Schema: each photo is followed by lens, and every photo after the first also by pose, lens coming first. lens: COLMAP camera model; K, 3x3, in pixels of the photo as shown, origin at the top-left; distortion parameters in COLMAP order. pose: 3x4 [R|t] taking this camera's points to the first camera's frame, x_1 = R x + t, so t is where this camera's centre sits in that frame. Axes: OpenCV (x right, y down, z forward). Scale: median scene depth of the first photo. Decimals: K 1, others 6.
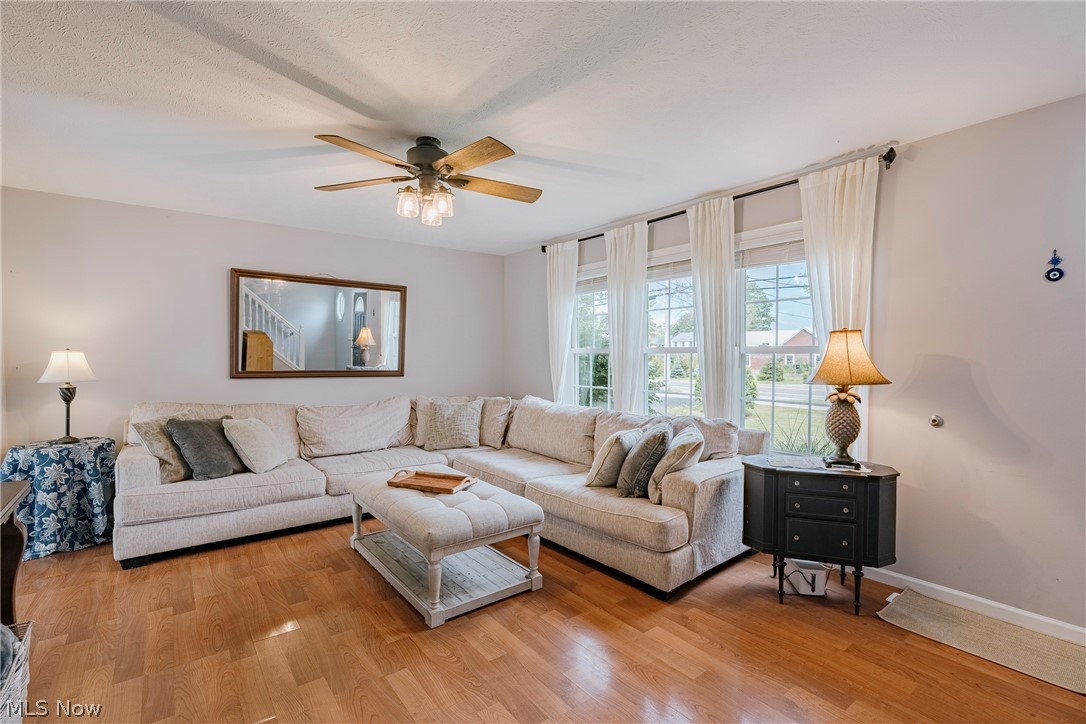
lens RADIAL K [[503.5, 0, 543.4], [0, 503.5, 364.9], [0, 0, 1]] dist [-0.002375, 0.000257]
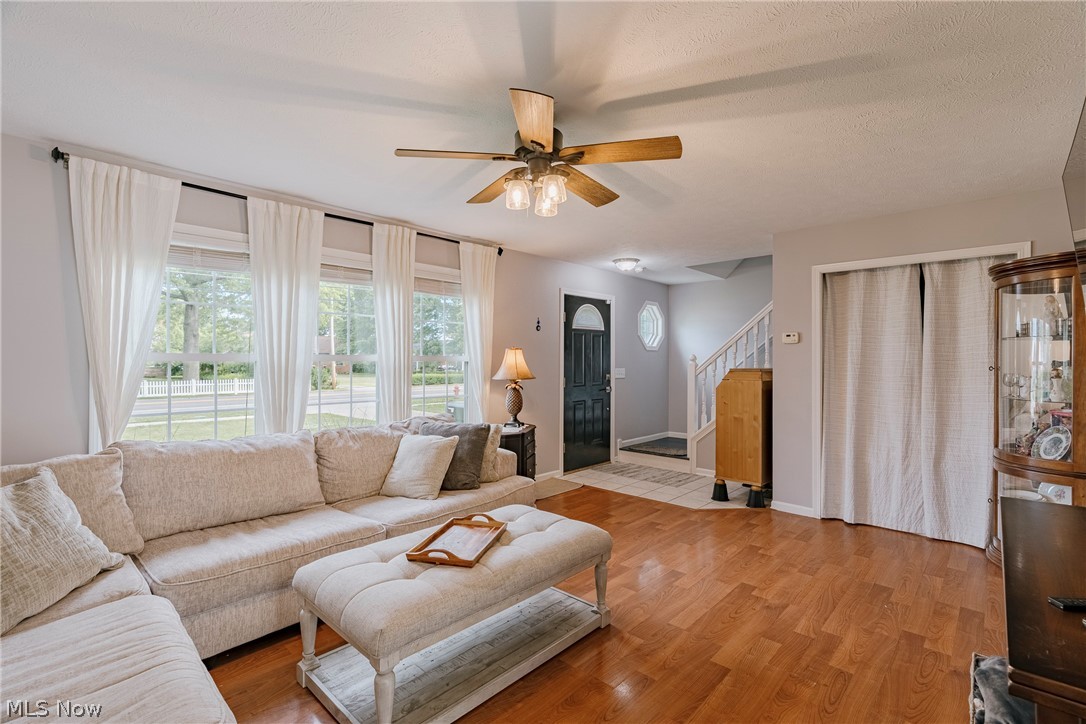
lens RADIAL K [[498.2, 0, 538.3], [0, 498.2, 359.1], [0, 0, 1]] dist [-0.003667, -0.000612]
pose [[-0.164830, -0.002702, 0.986318, -0.890326], [0.015841, 0.999860, 0.005387, -0.031030], [-0.986195, 0.016513, -0.164764, 0.947216]]
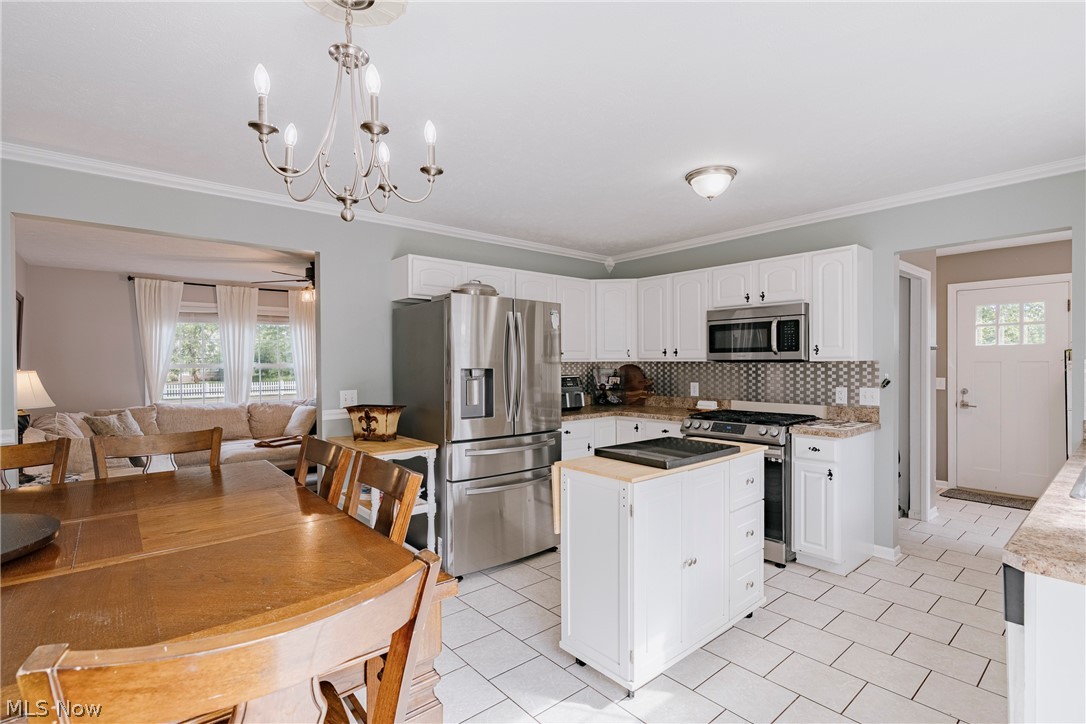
lens RADIAL K [[553.2, 0, 539.8], [0, 553.2, 366.2], [0, 0, 1]] dist [-0.000081, 0.000375]
pose [[-0.018868, -0.012261, 0.999747, -1.993843], [0.028444, 0.999514, 0.012795, -0.028727], [-0.999417, 0.028678, -0.018510, 0.148697]]
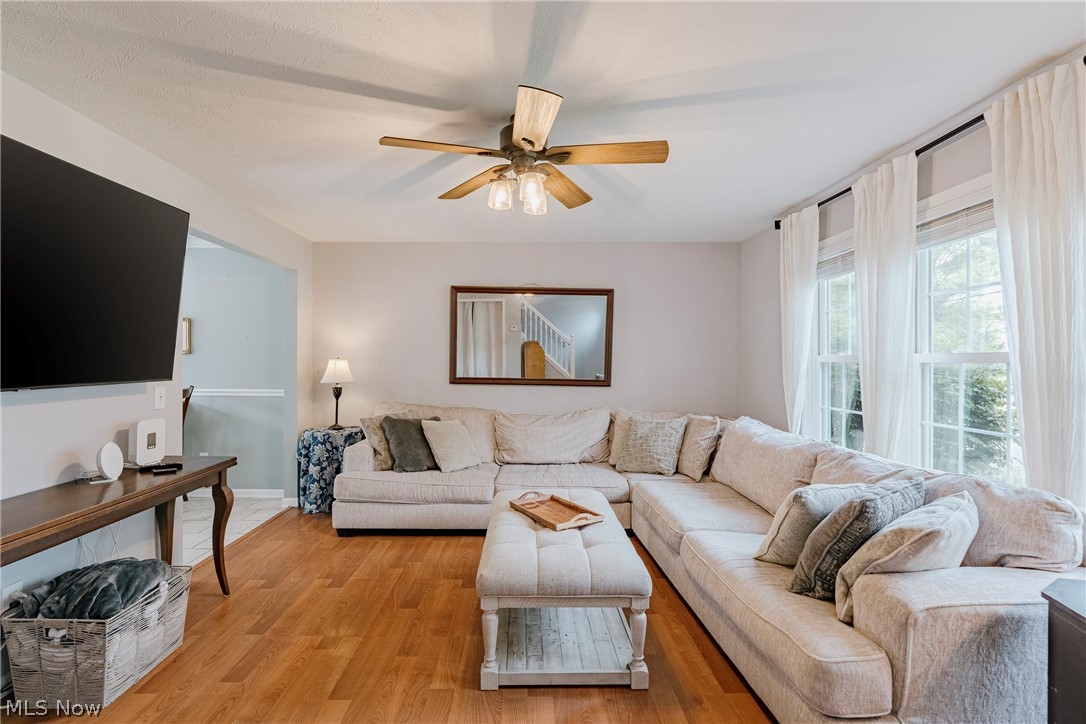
lens RADIAL K [[502.0, 0, 520.8], [0, 502.0, 360.1], [0, 0, 1]] dist [-0.015079, 0.008360]
pose [[0.789410, 0.000170, -0.613866, 0.245990], [-0.015650, 0.999681, -0.019848, -0.007666], [0.613667, 0.025275, 0.789161, 0.265884]]
